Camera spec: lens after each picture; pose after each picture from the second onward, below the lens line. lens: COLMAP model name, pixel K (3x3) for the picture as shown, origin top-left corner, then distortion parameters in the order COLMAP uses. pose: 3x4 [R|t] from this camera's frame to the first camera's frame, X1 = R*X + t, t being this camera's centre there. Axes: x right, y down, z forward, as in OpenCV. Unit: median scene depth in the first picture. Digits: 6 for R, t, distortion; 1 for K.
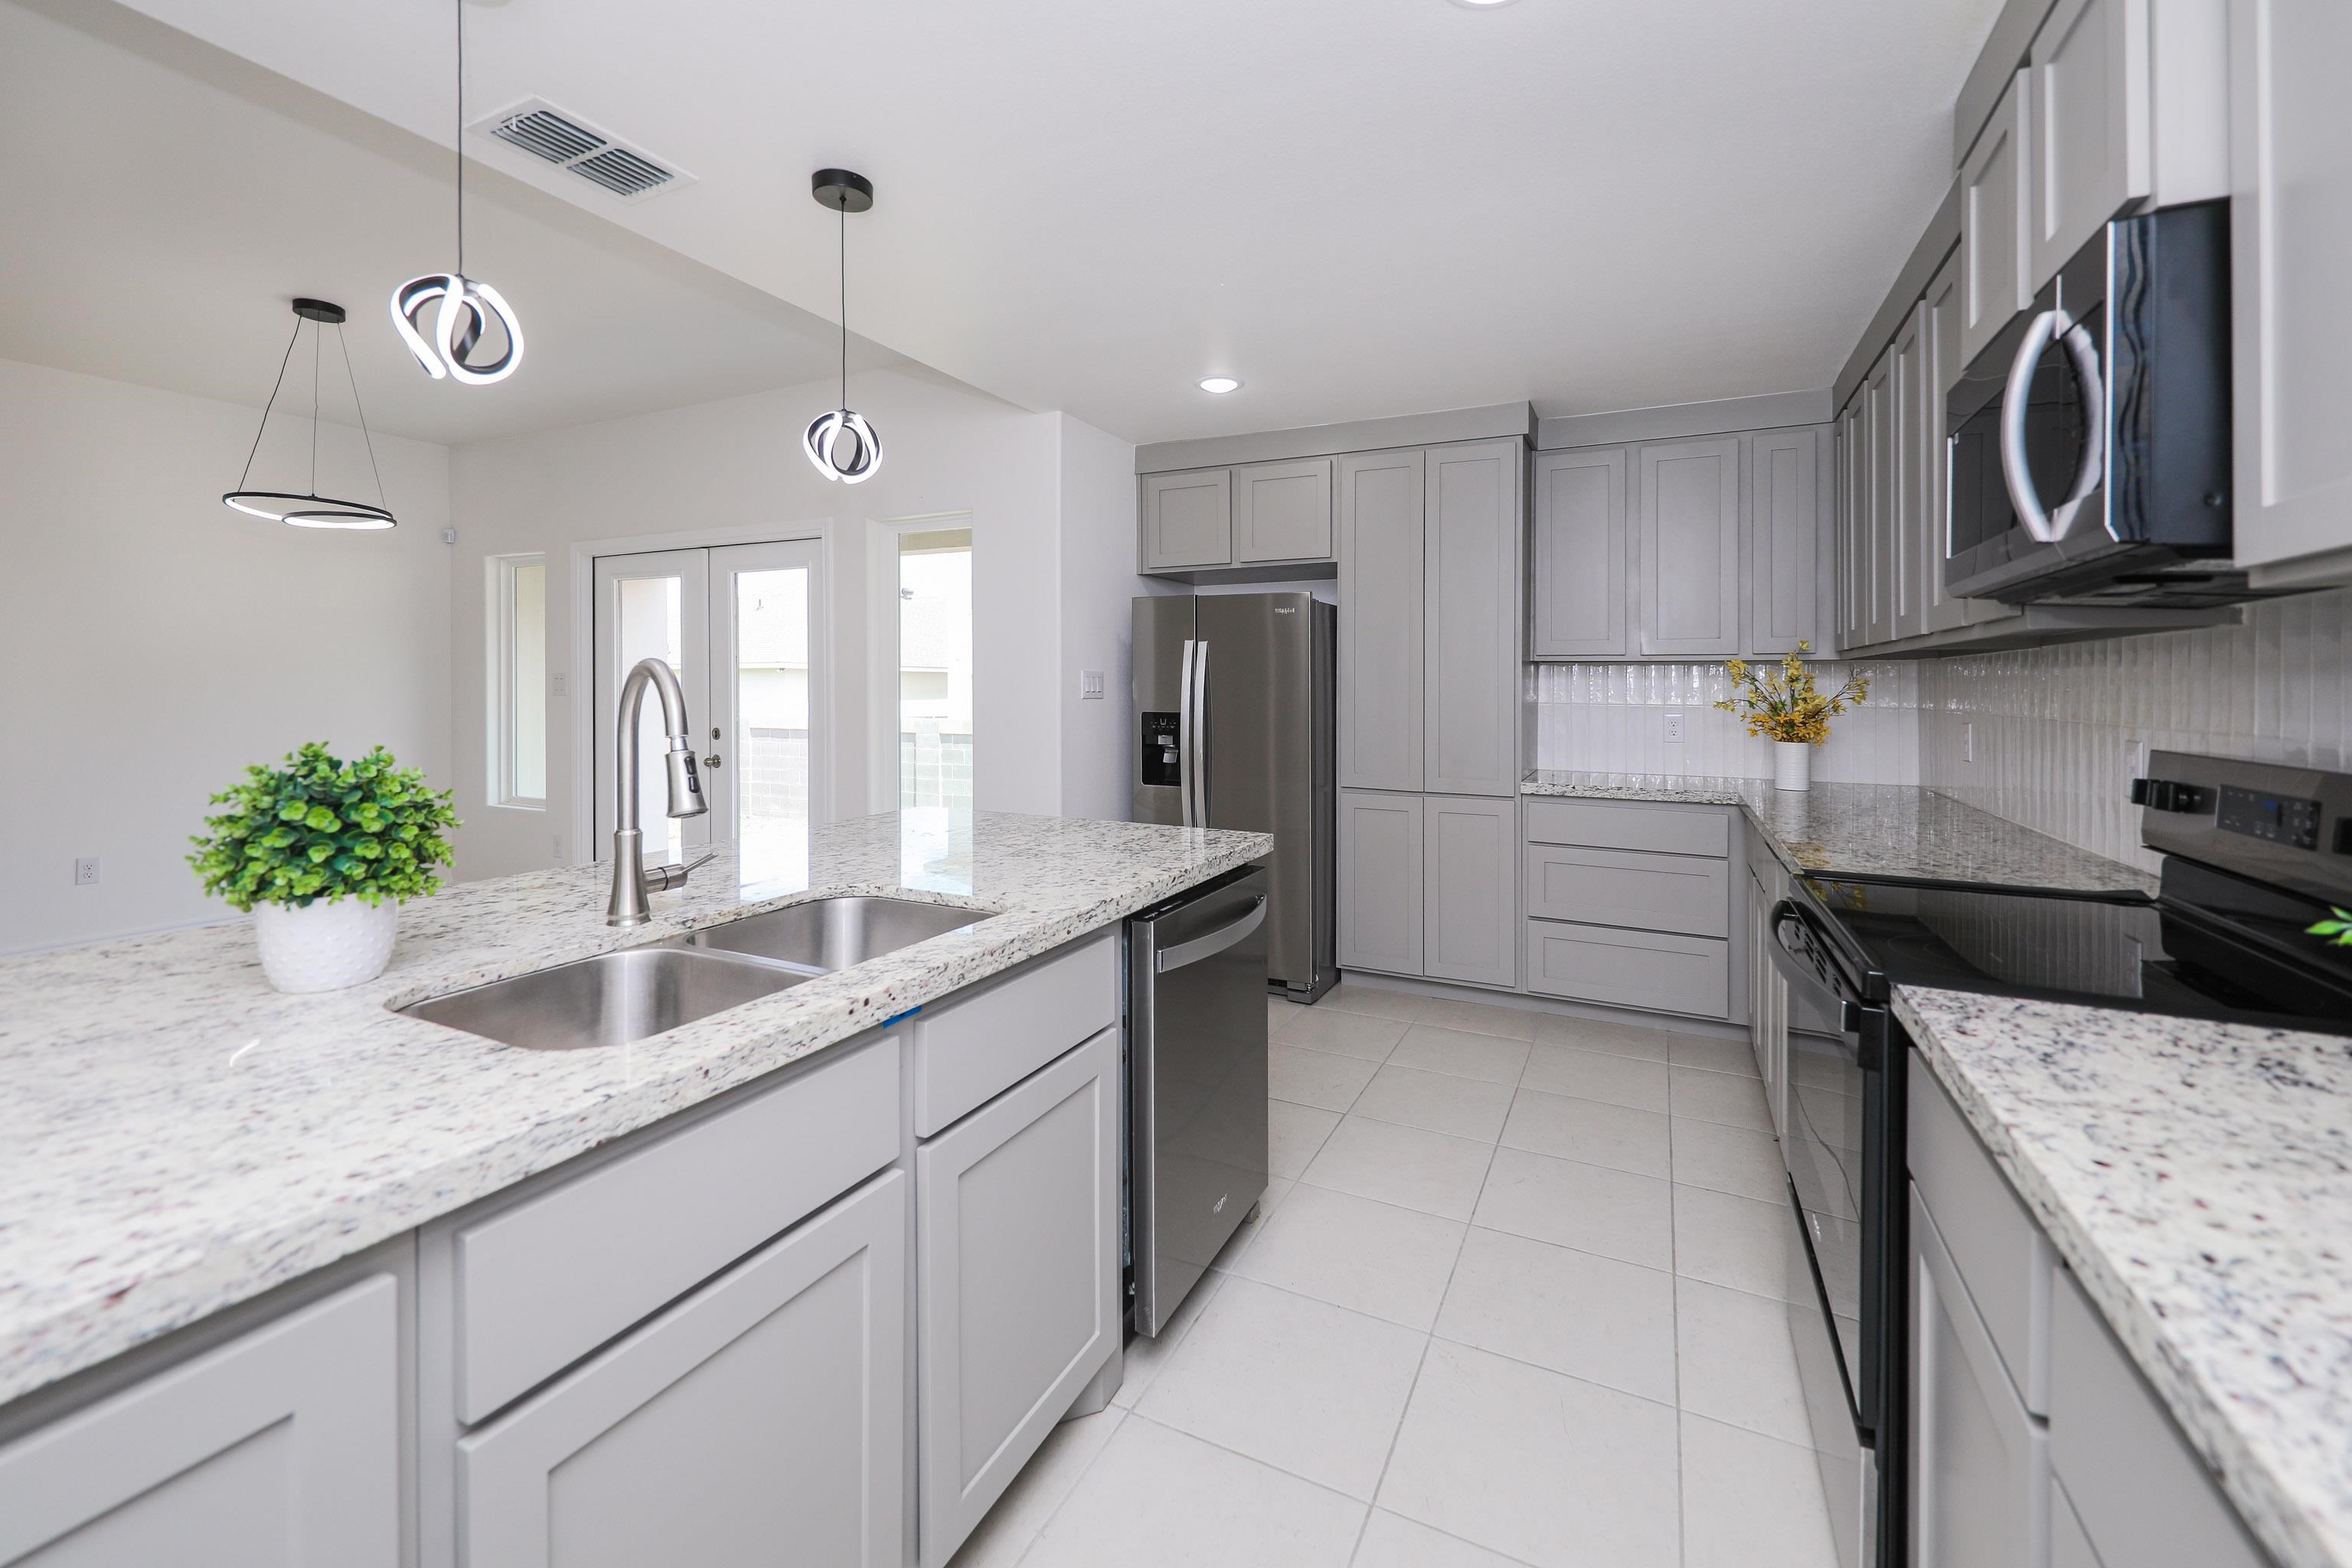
lens RADIAL K [[940.8, 0, 1219.4], [0, 940.8, 690.6], [0, 0, 1]] dist [0.018004, -0.000243]
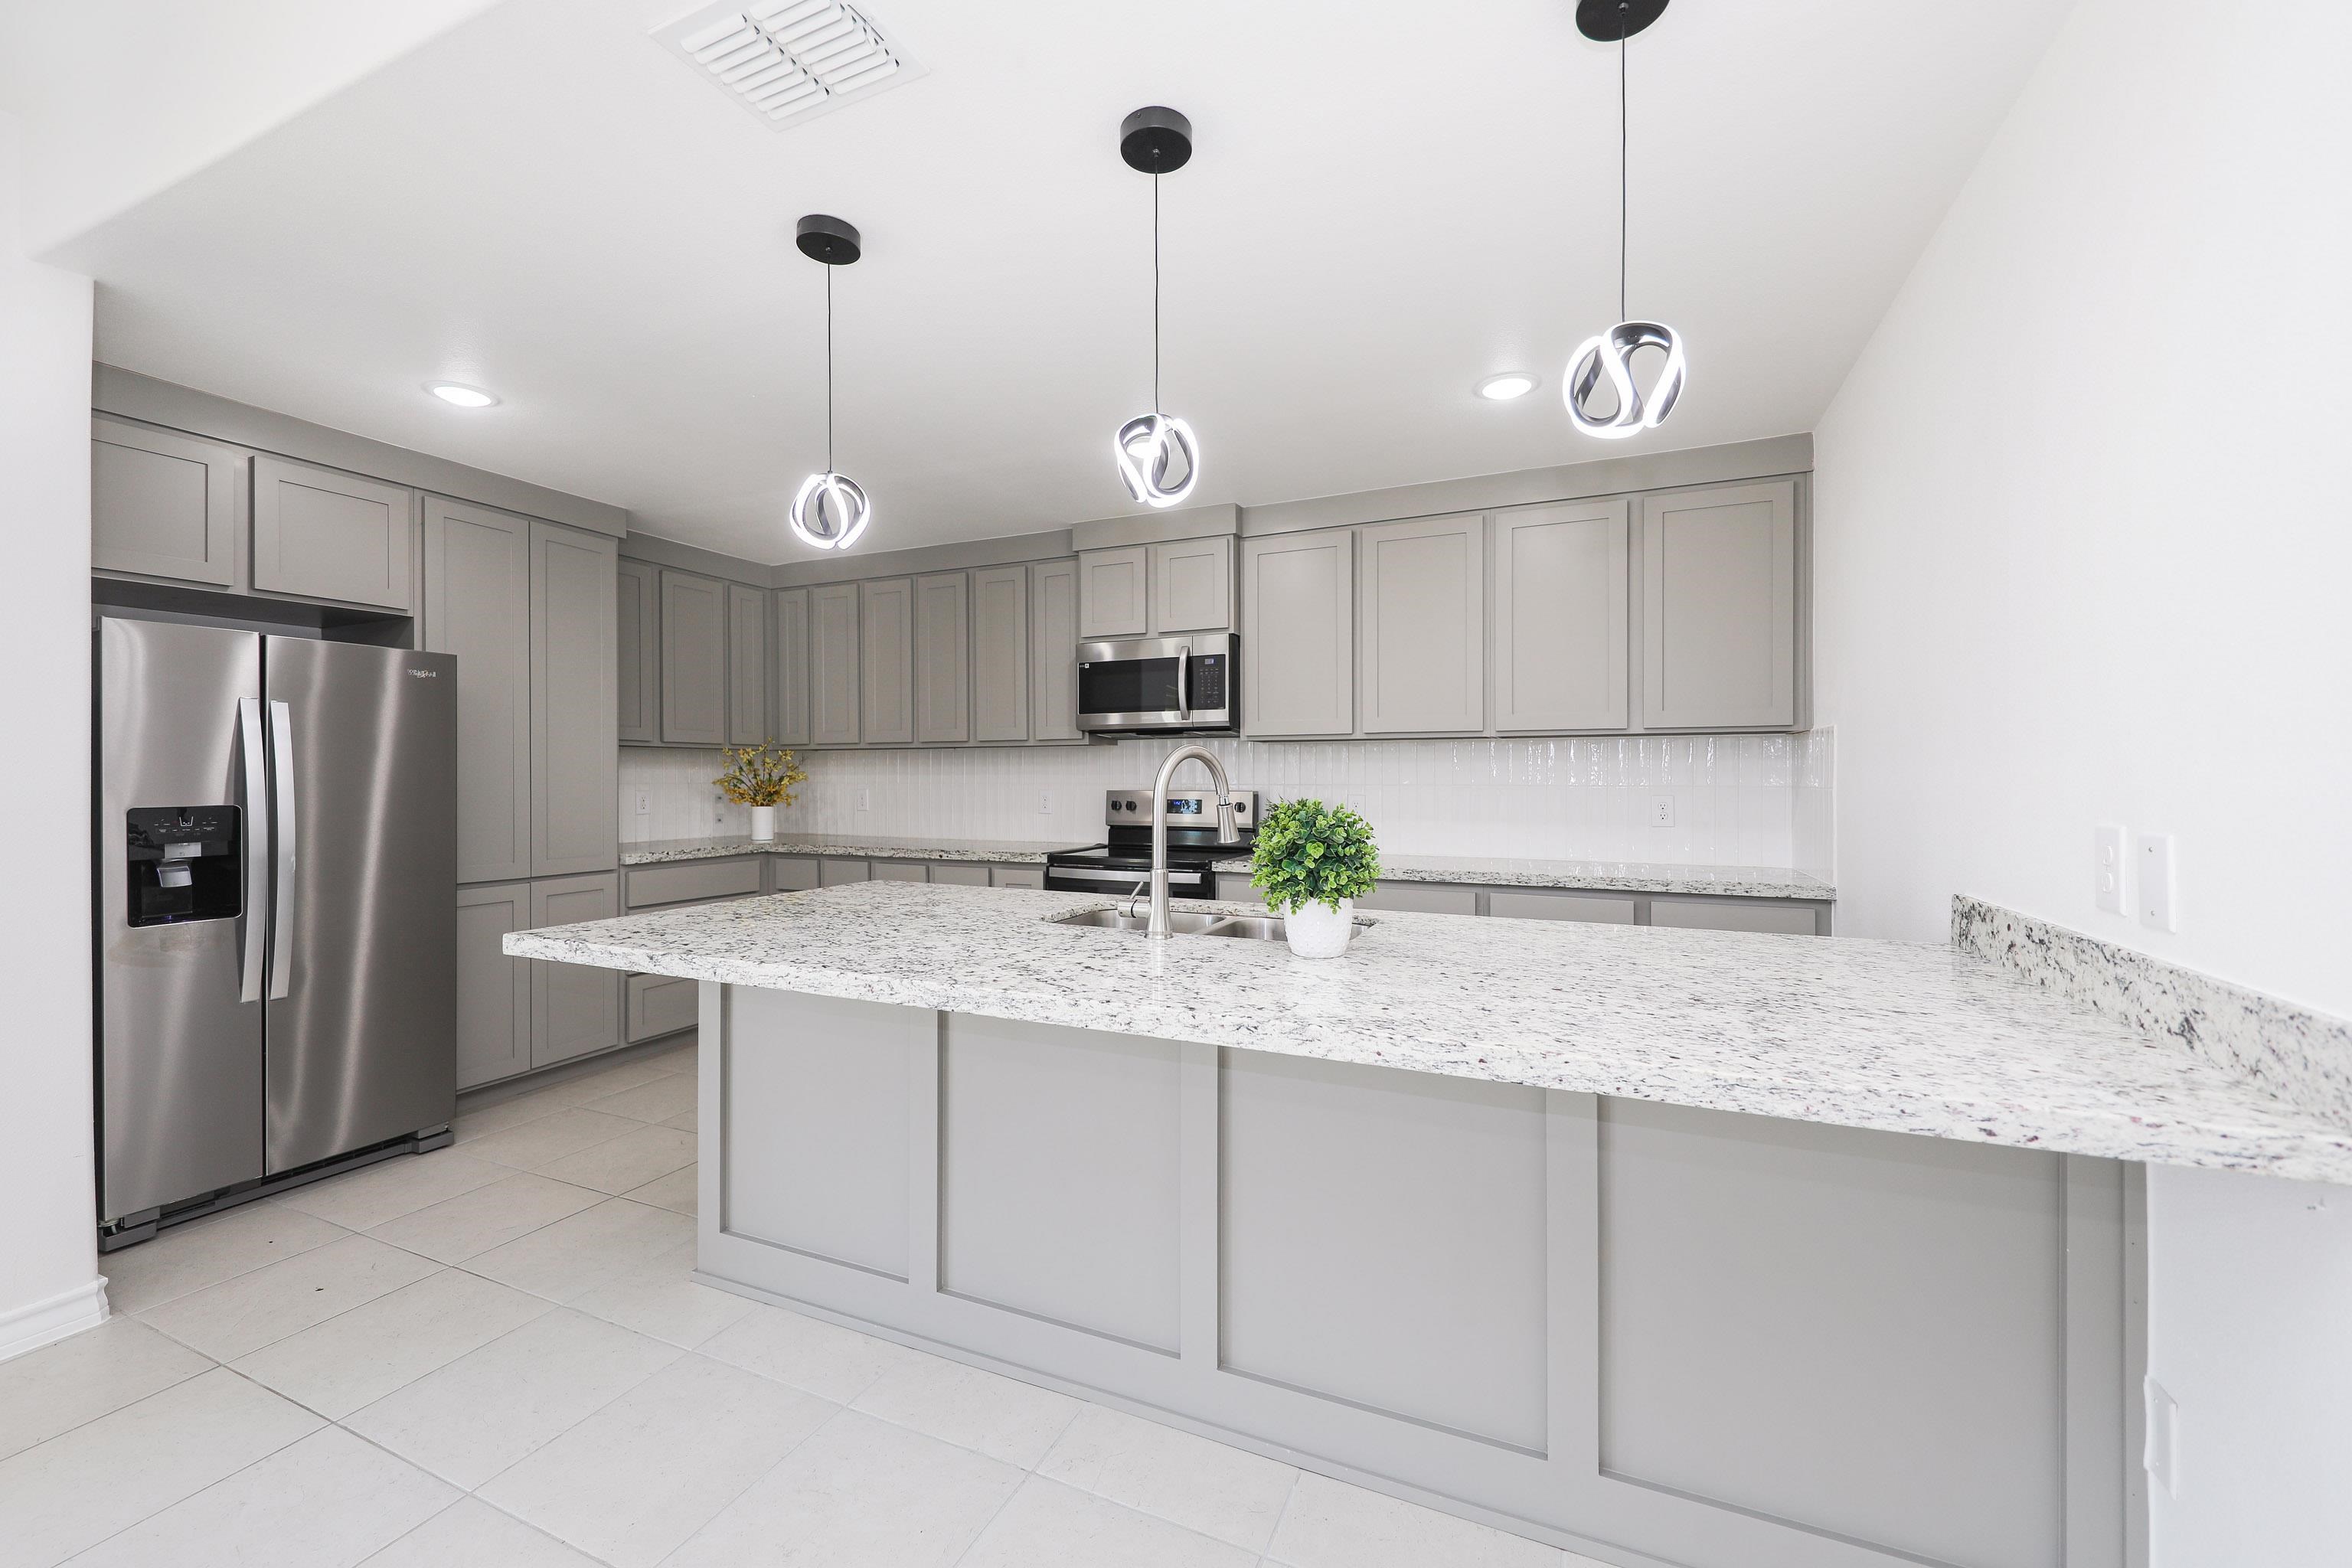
lens RADIAL K [[920.3, 0, 1176.0], [0, 920.3, 784.0], [0, 0, 1]] dist [-0.020142, 0.000146]
pose [[0.012464, -0.015762, 0.999798, -1.404943], [0.001835, 0.999874, 0.015740, -0.001804], [-0.999921, 0.001639, 0.012492, 0.670639]]
